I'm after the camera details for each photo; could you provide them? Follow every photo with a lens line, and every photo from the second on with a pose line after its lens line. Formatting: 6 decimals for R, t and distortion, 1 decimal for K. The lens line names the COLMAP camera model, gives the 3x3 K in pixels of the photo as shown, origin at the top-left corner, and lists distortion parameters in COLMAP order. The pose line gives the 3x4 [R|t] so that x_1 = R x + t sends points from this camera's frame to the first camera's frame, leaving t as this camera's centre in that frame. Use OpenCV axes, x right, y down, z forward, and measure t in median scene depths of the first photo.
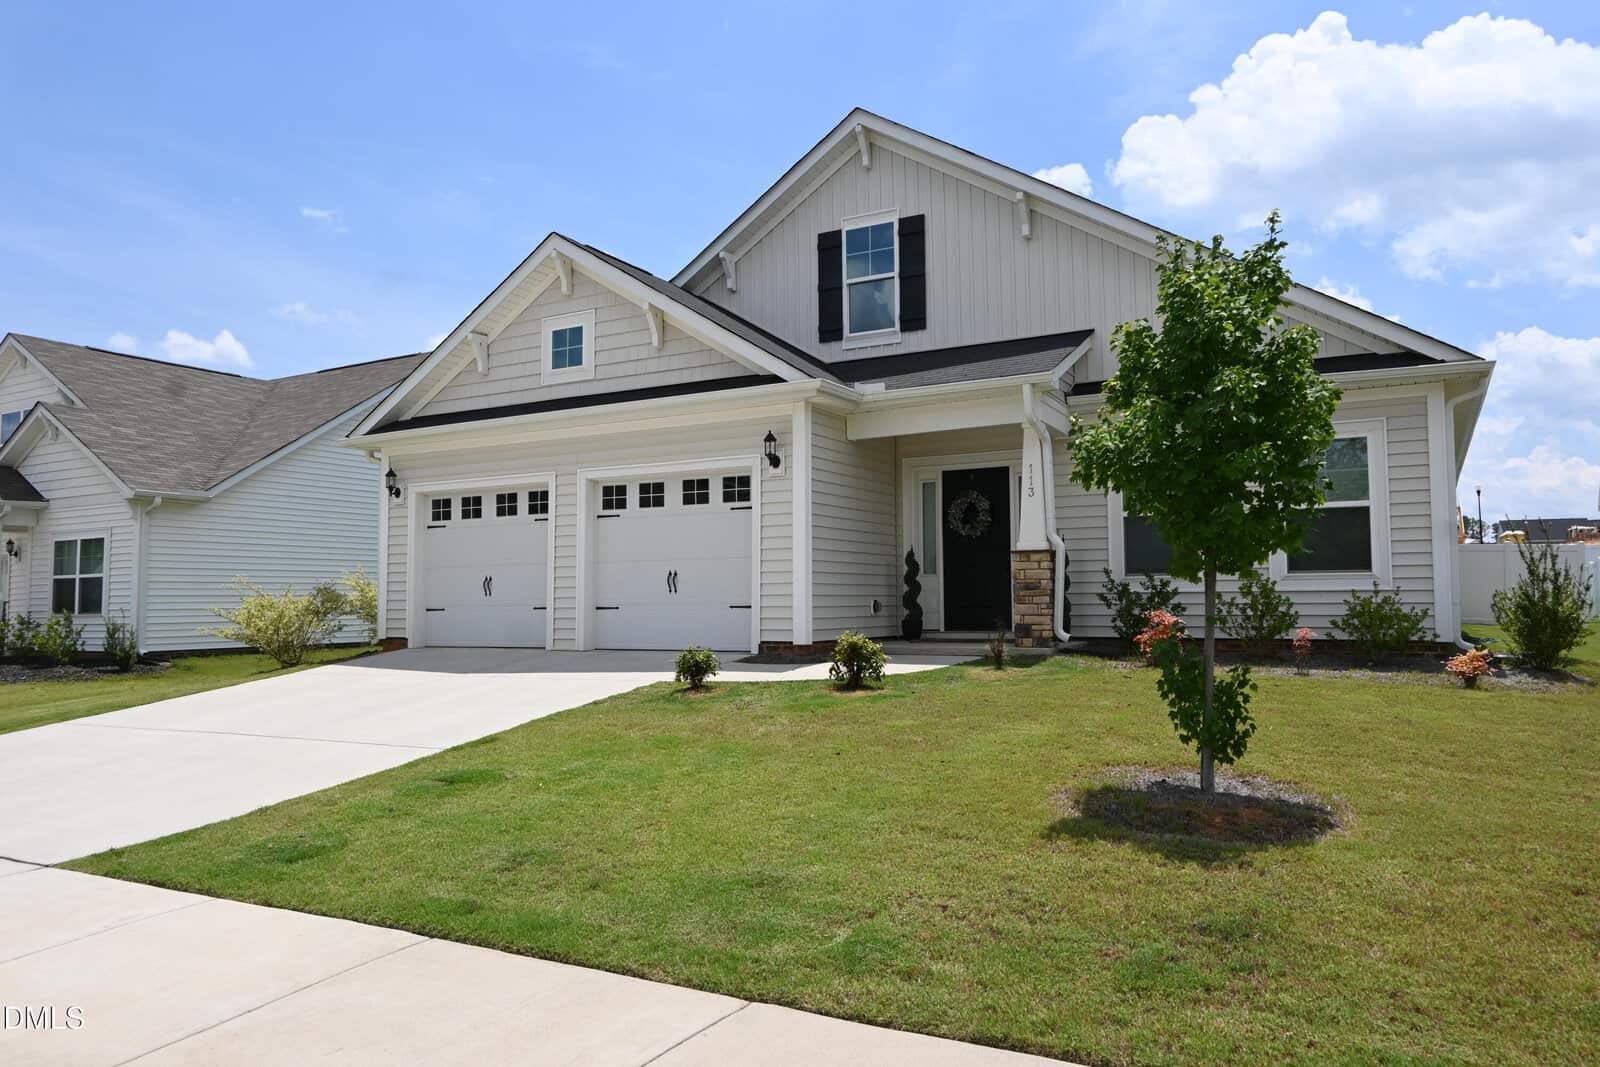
lens RADIAL K [[1109.9, 0, 800.0], [0, 1109.9, 533.5], [0, 0, 1]] dist [-0.004731, -0.003252]
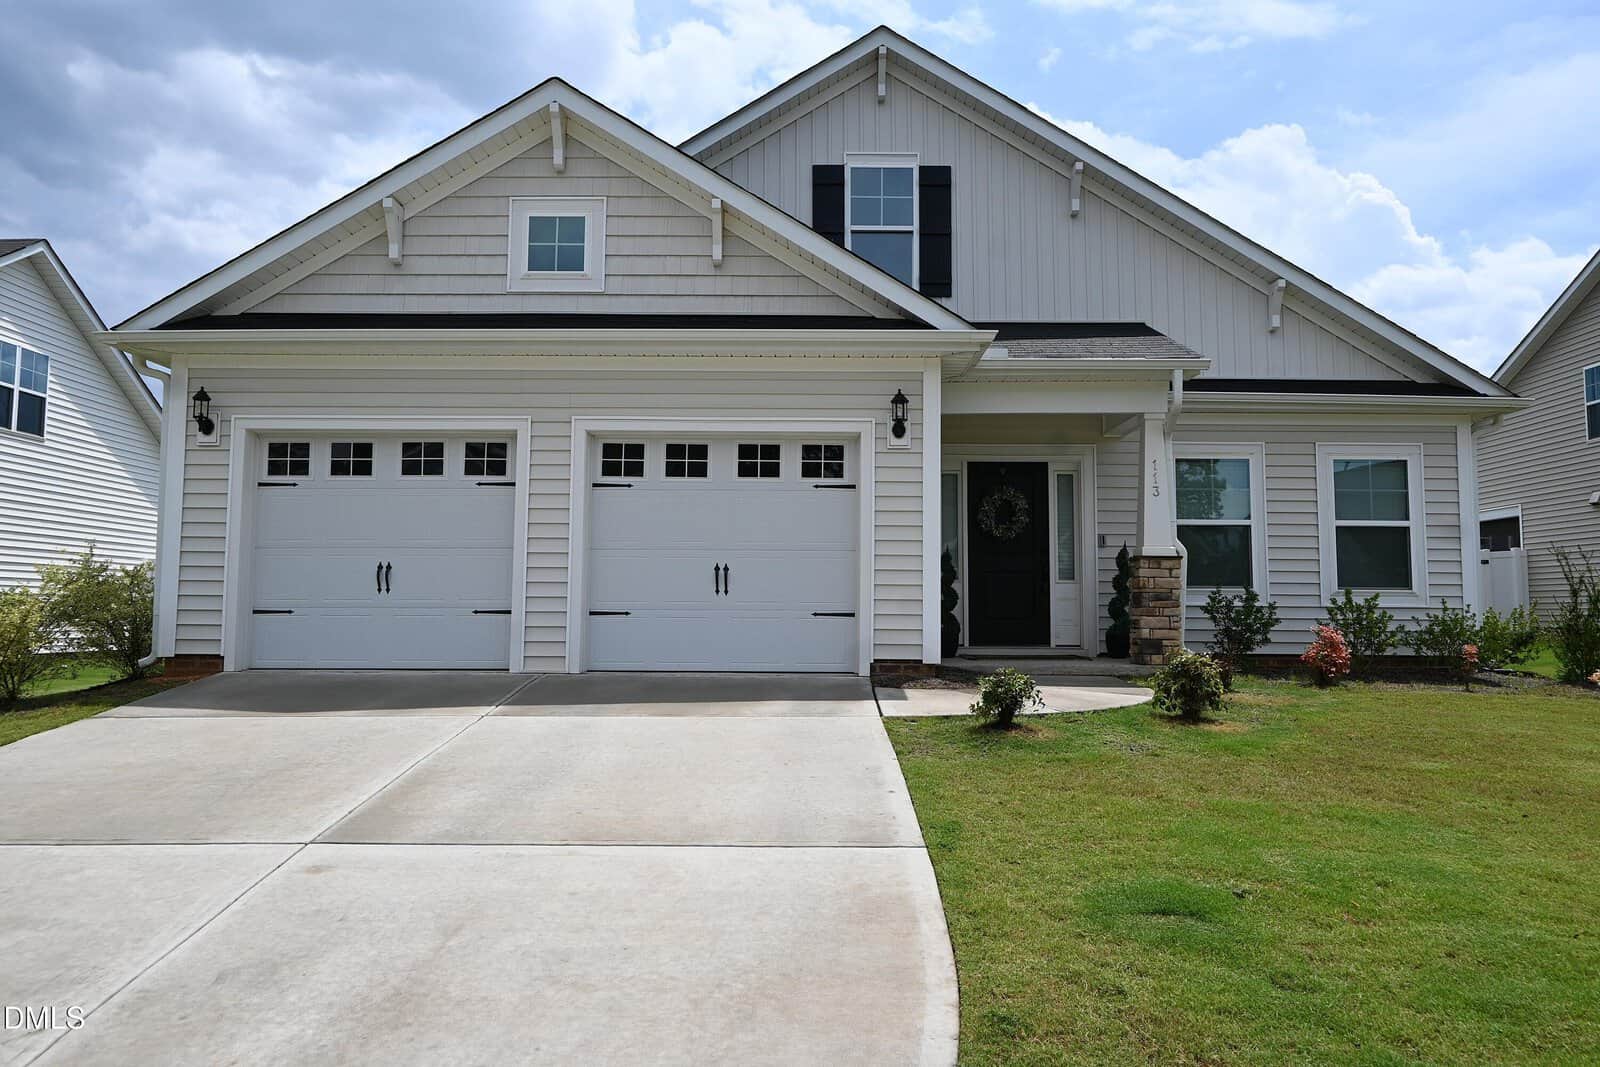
lens RADIAL K [[1076.3, 0, 800.0], [0, 1076.3, 533.5], [0, 0, 1]] dist [-0.008855, 0.000905]
pose [[0.877056, 0.051610, 0.477608, -0.388655], [-0.046570, 0.998664, -0.022397, 0.025185], [-0.478125, -0.002599, 0.878288, 0.320154]]
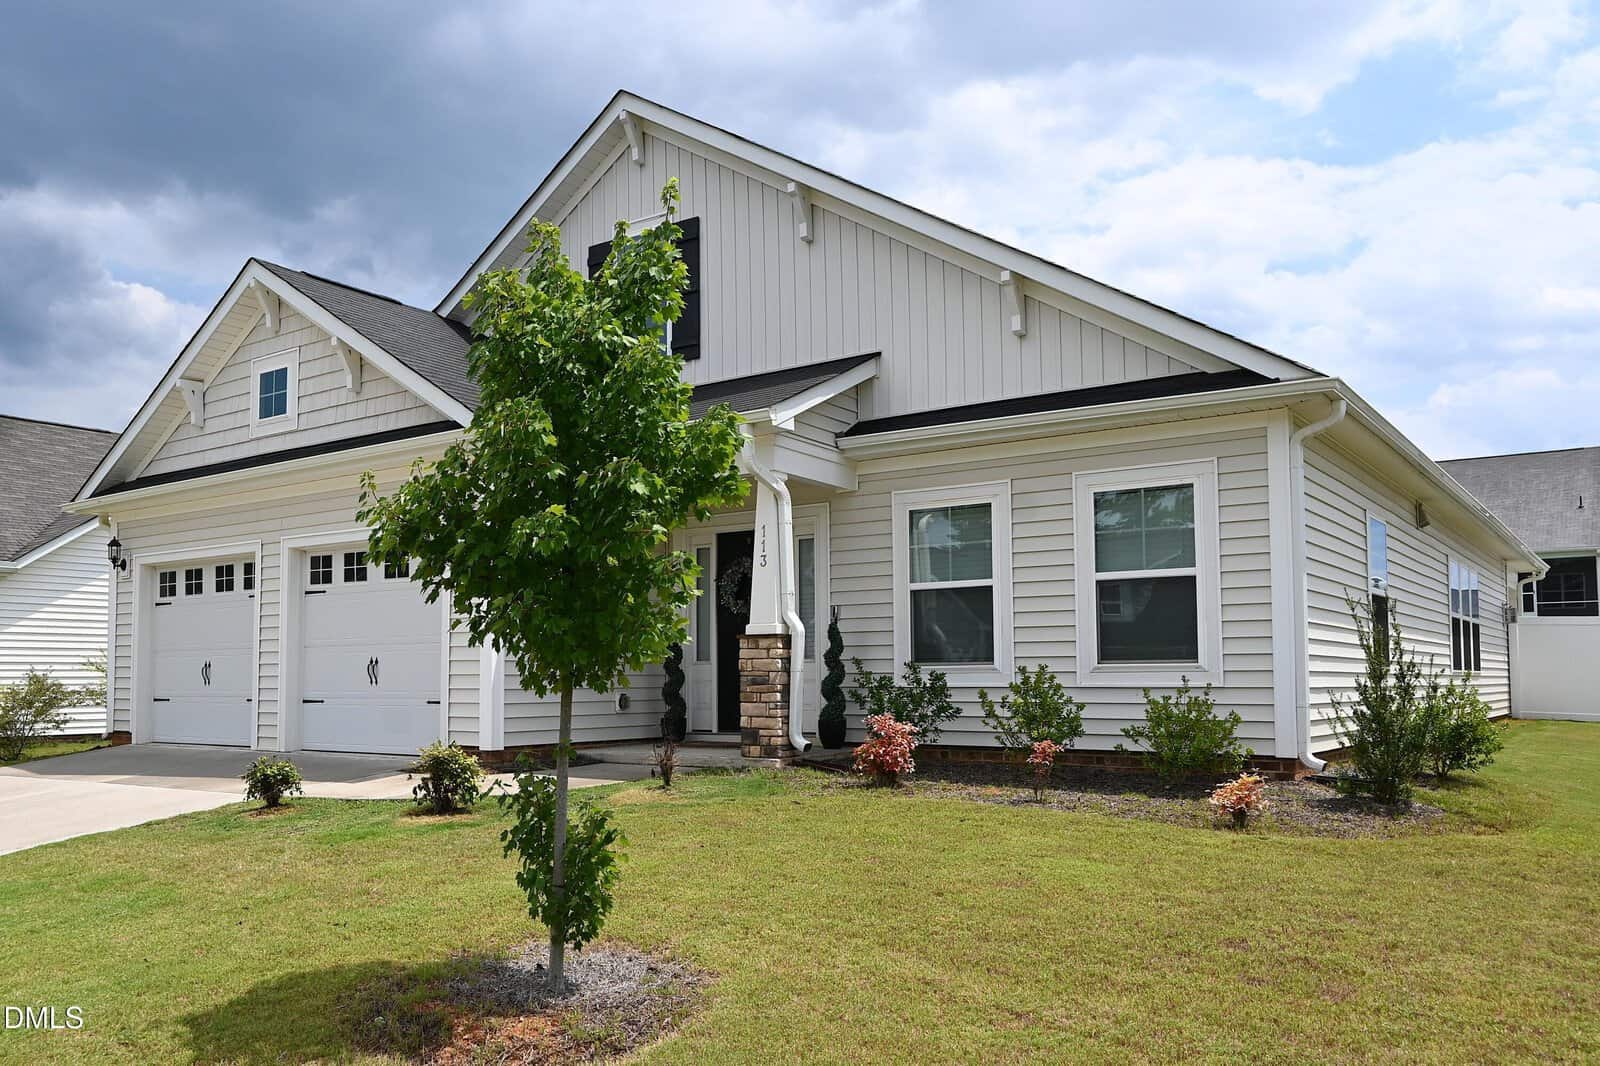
lens RADIAL K [[1268.7, 0, 718.1], [0, 1268.7, 596.3], [0, 0, 1]] dist [-0.005983, -0.002924]
pose [[0.991227, -0.005490, -0.132056, 0.251895], [0.005604, 0.999984, 0.000489, -0.010849], [0.132051, -0.001225, 0.991242, 0.084092]]
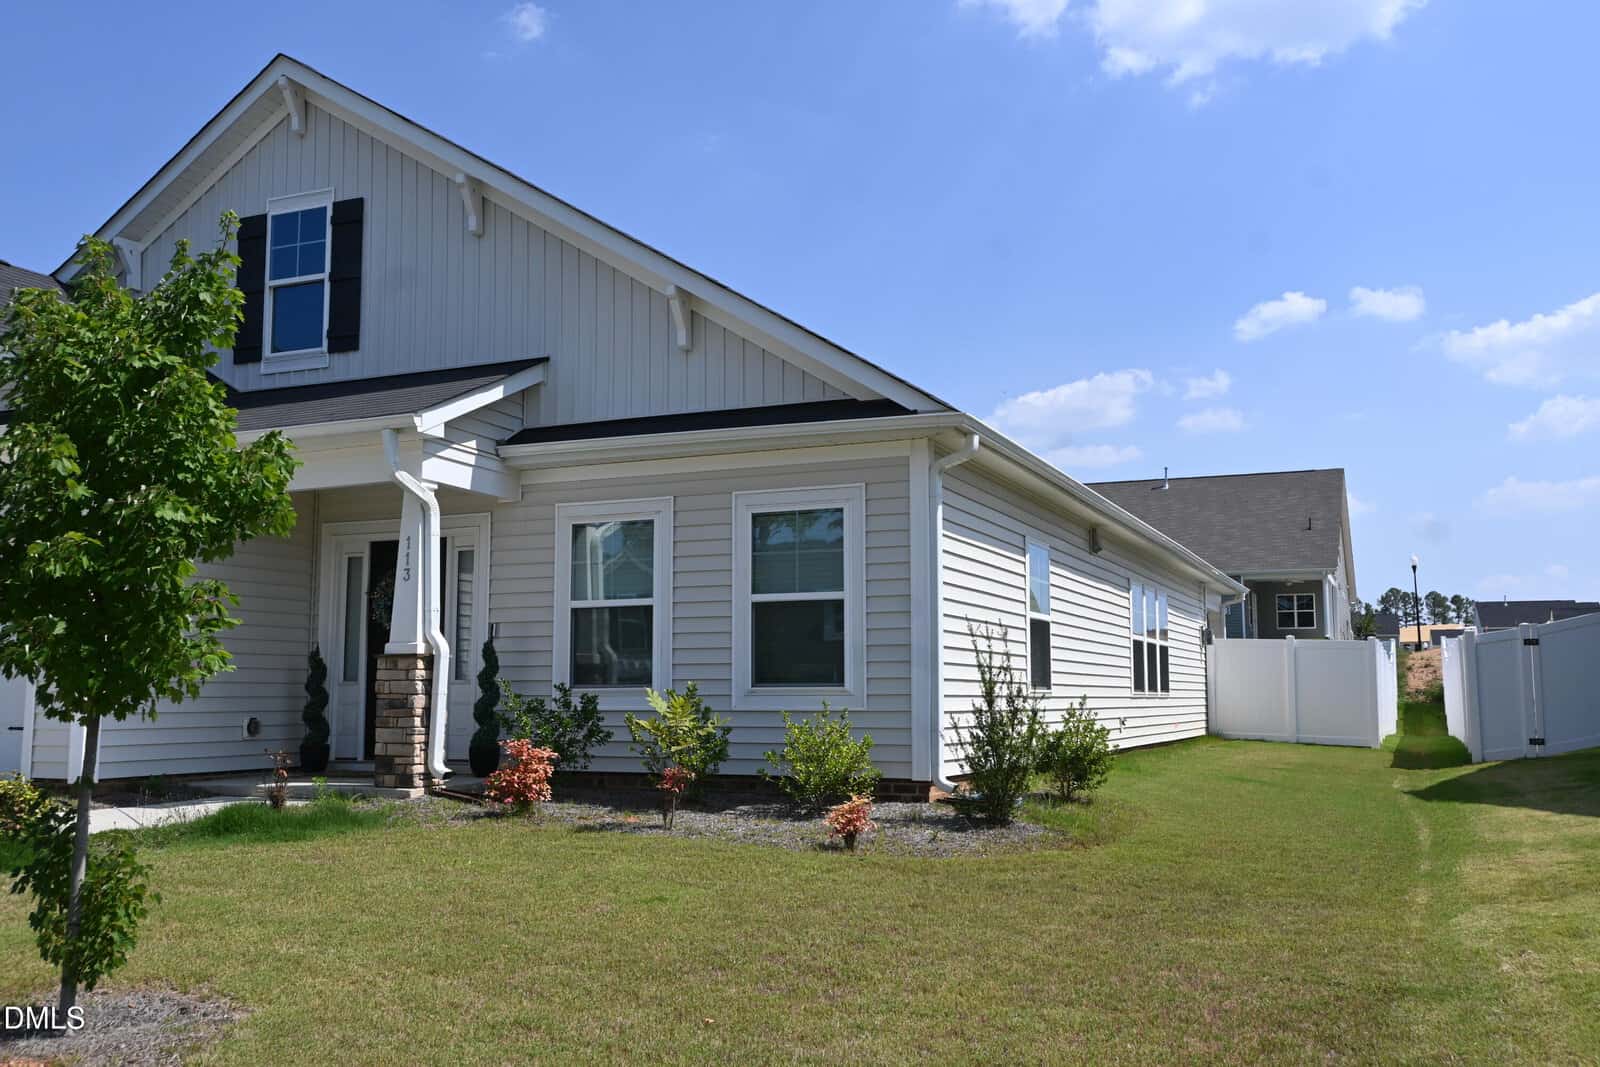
lens RADIAL K [[1431.7, 0, 800.0], [0, 1431.7, 533.5], [0, 0, 1]] dist [-0.010237, 0.002576]
pose [[0.994332, 0.015783, 0.105140, 0.313763], [-0.010747, 0.998775, -0.048295, -0.018531], [-0.105773, 0.046892, 0.993284, 0.021328]]
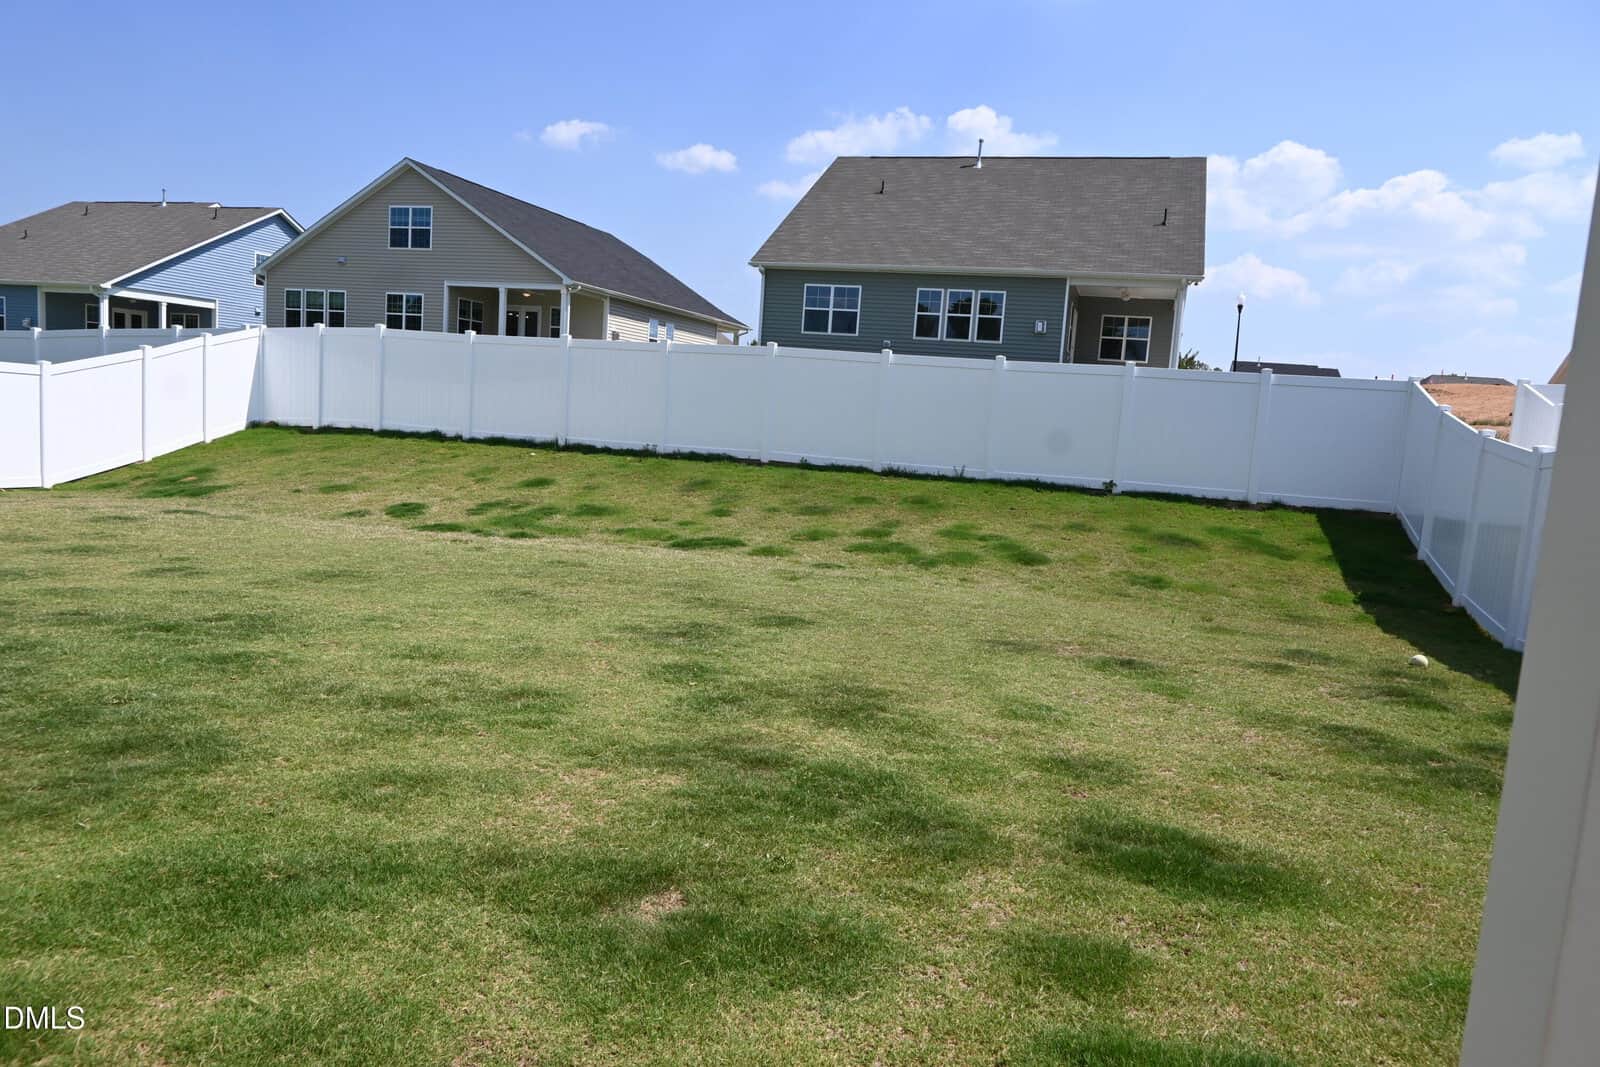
lens RADIAL K [[1076.3, 0, 800.0], [0, 1076.3, 533.5], [0, 0, 1]] dist [-0.008855, 0.000905]
pose [[0.968572, 0.058151, 0.241840, 0.960697], [-0.100935, 0.980524, 0.168477, 0.096057], [-0.227333, -0.187592, 0.955578, 1.883074]]
